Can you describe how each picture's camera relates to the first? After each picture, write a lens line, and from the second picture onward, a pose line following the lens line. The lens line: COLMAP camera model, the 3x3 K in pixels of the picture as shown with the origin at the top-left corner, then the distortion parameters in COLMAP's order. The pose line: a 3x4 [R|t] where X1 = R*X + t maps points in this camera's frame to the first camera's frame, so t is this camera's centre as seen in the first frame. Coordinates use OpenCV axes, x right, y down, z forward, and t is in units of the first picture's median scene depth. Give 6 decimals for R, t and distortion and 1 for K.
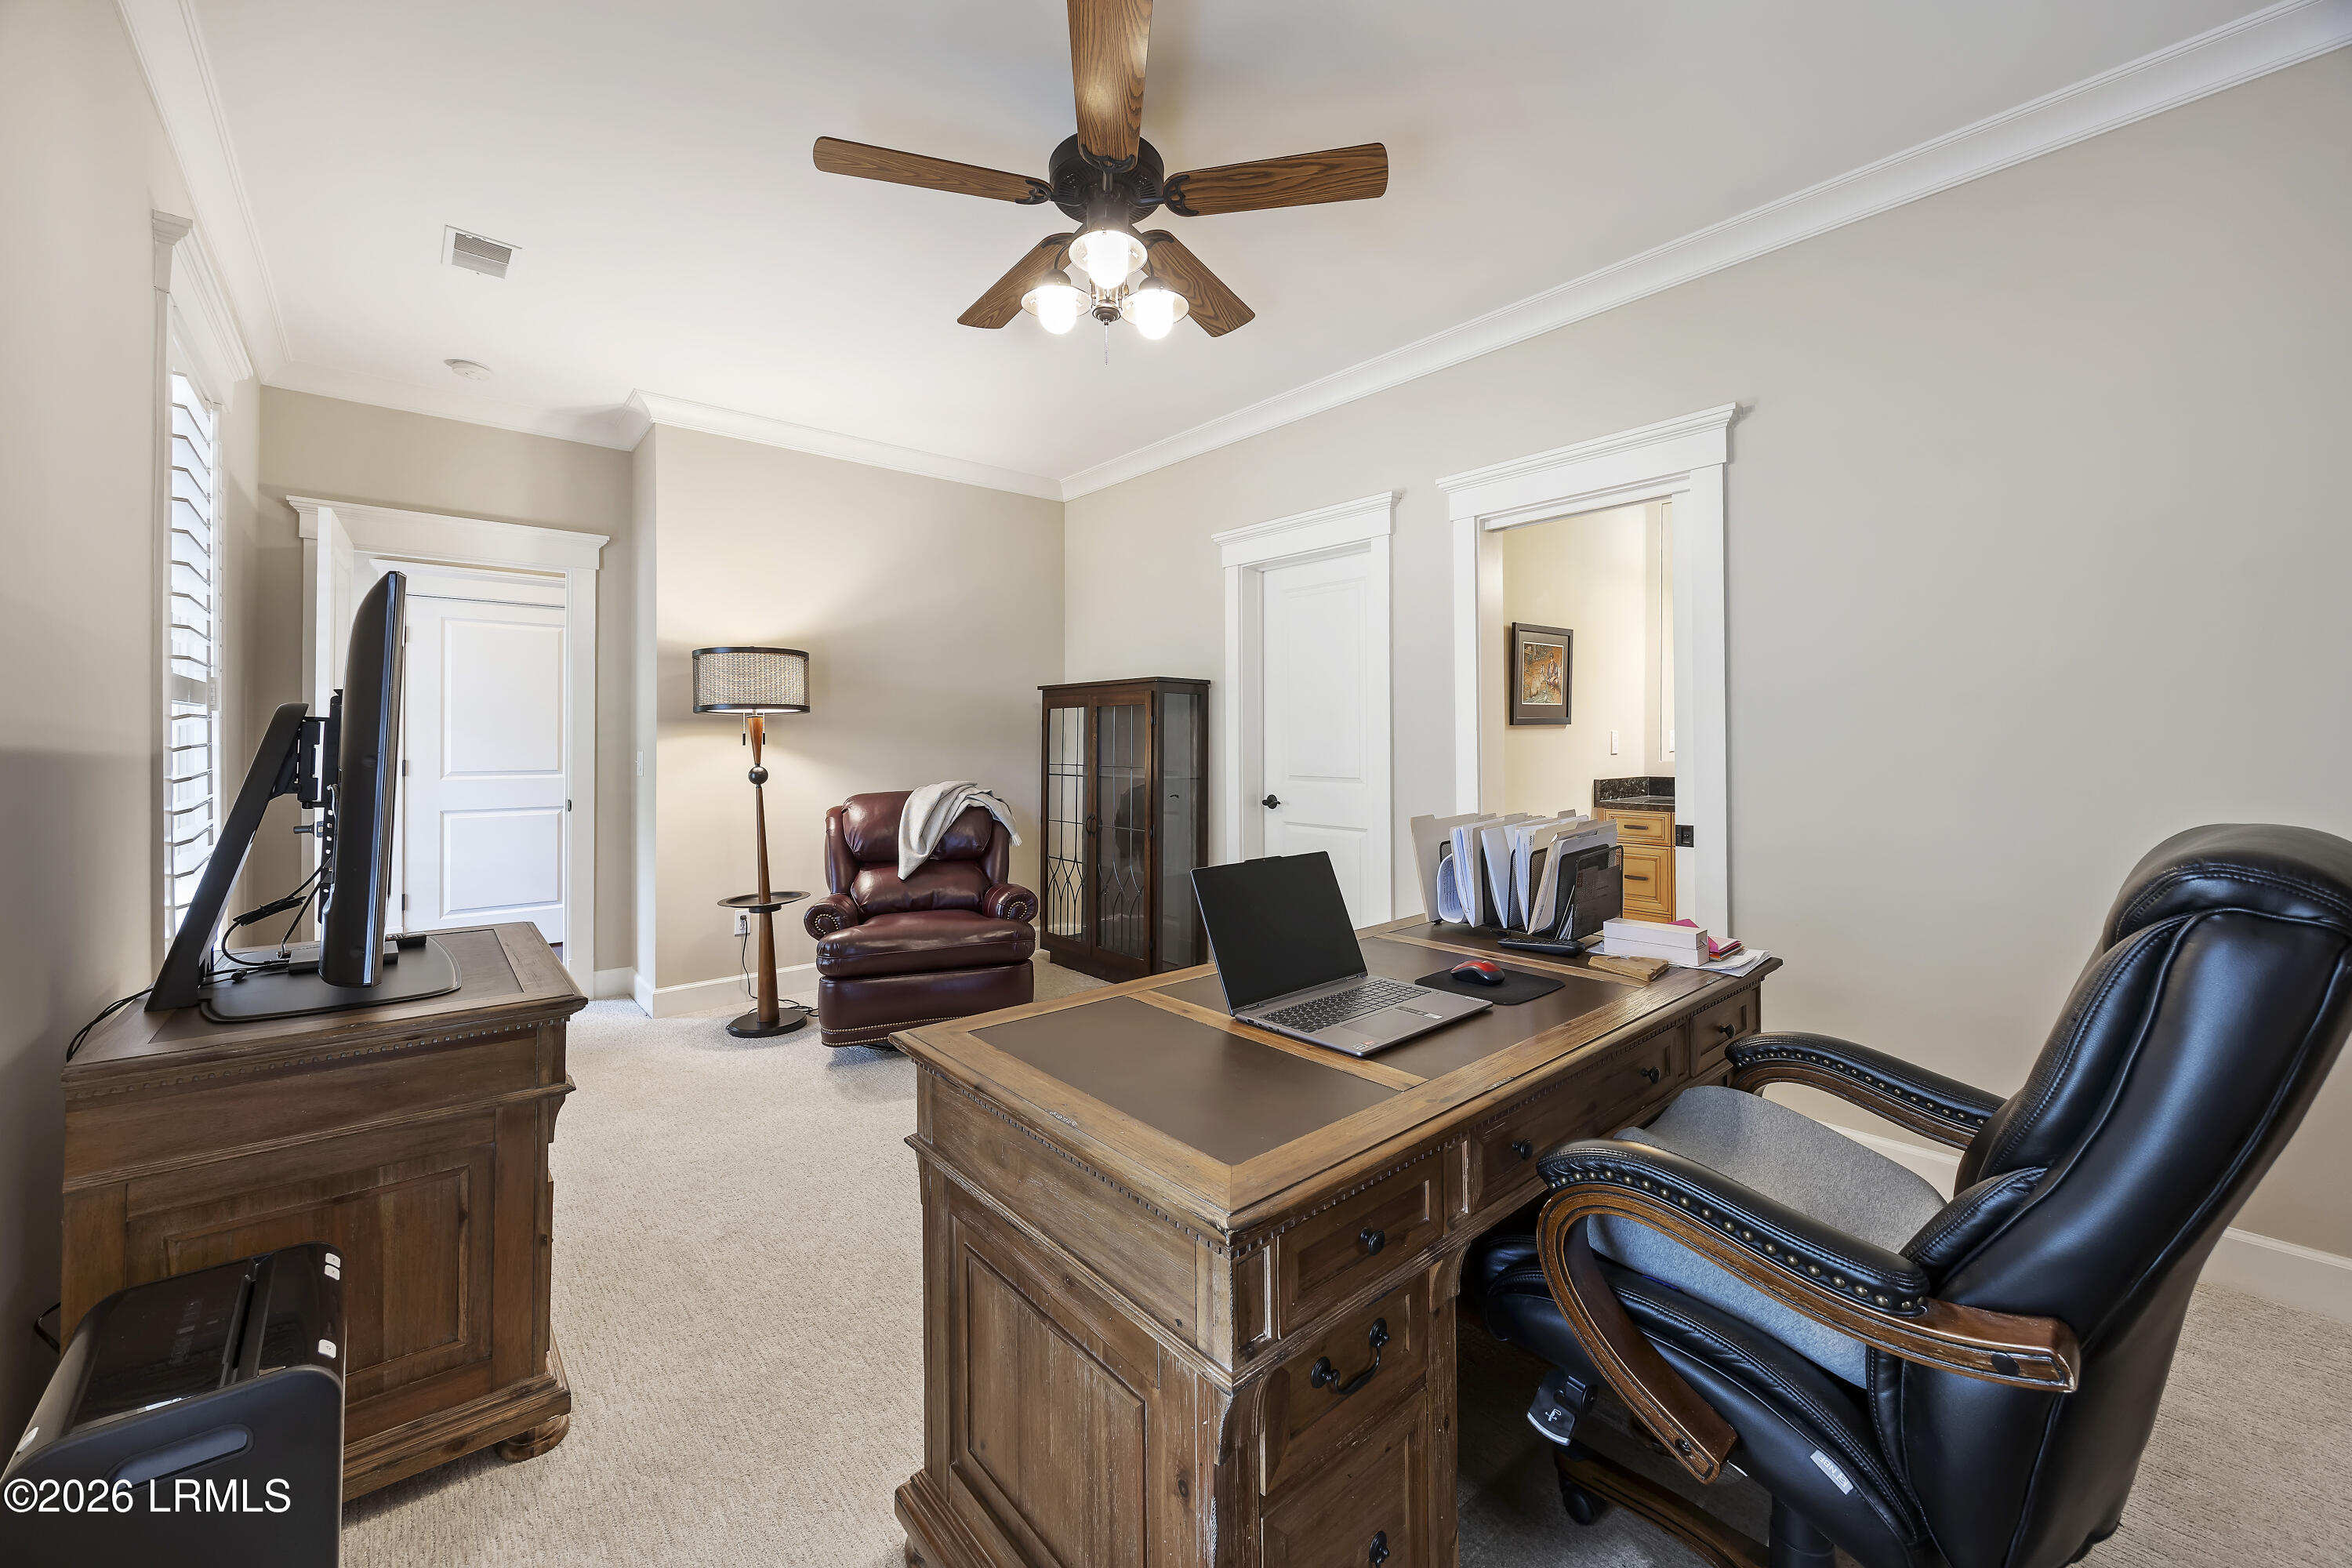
lens RADIAL K [[909.8, 0, 1174.9], [0, 909.8, 759.9], [0, 0, 1]] dist [0.001858, 0.000087]
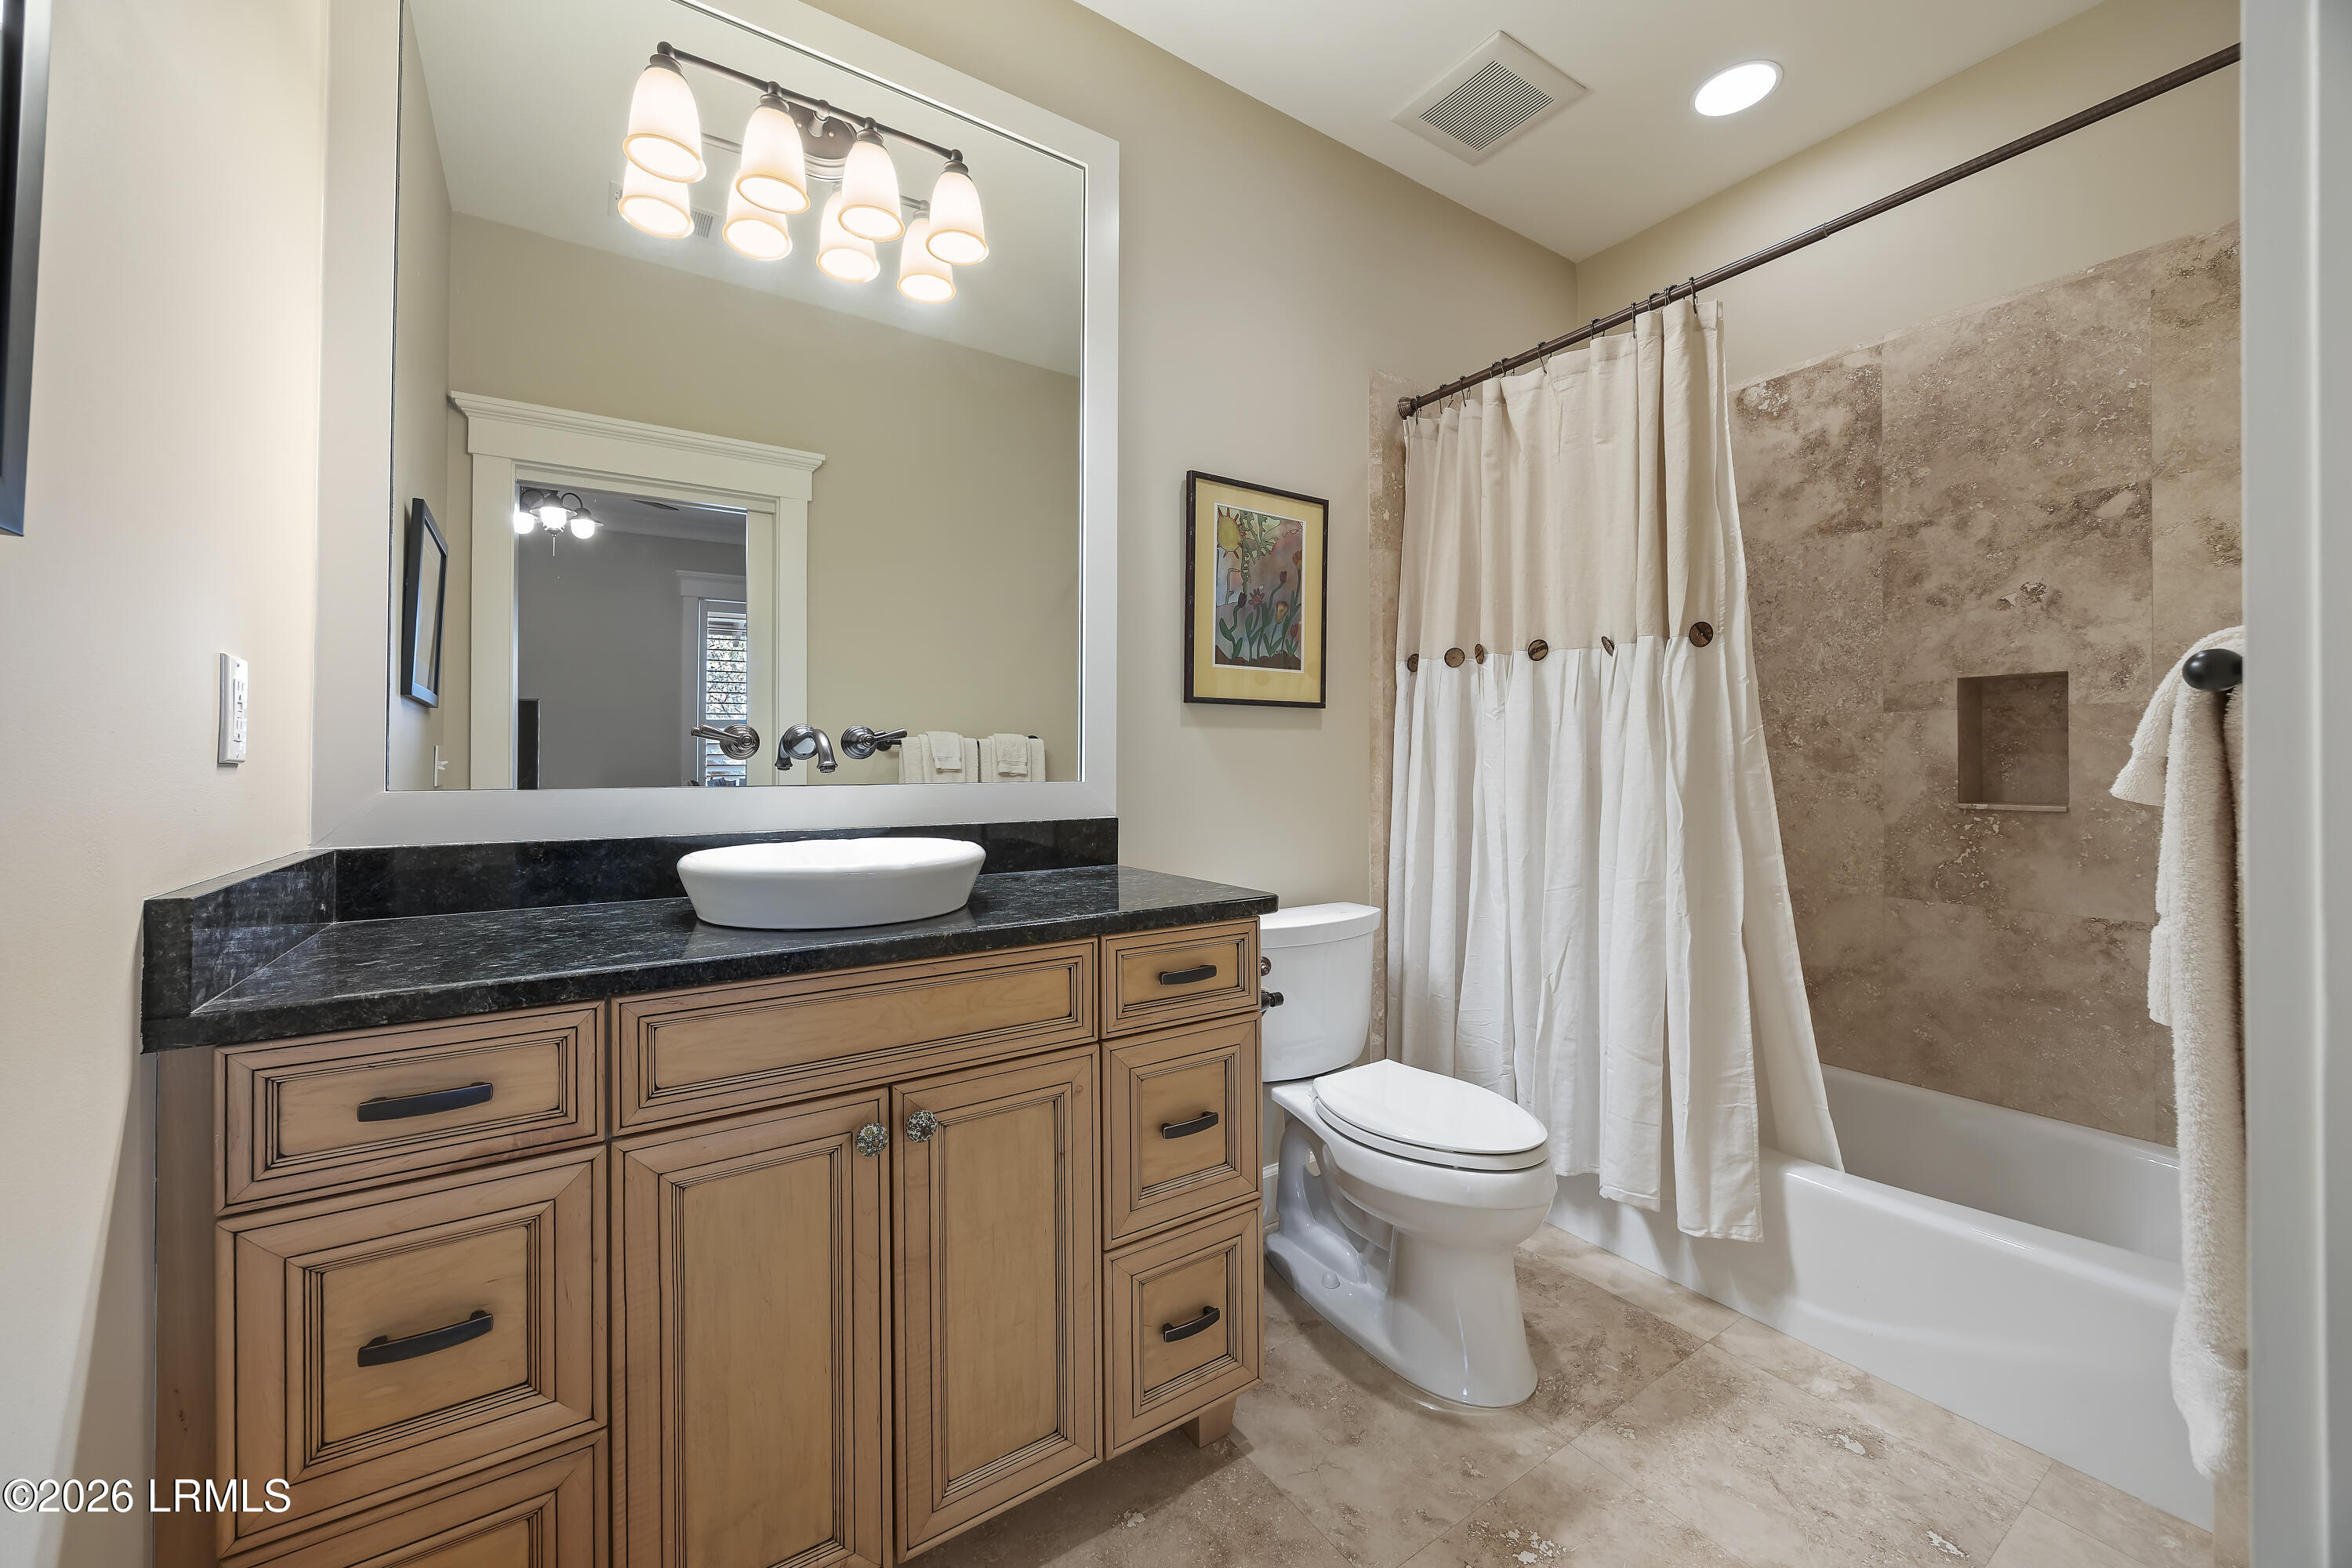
lens RADIAL K [[909.8, 0, 1175.9], [0, 909.8, 771.2], [0, 0, 1]] dist [0.001858, 0.000087]
pose [[0.115290, 0.001157, 0.993331, 0.315530], [0.005834, 0.999981, -0.001841, -0.002649], [-0.993315, 0.006007, 0.115282, 0.804666]]
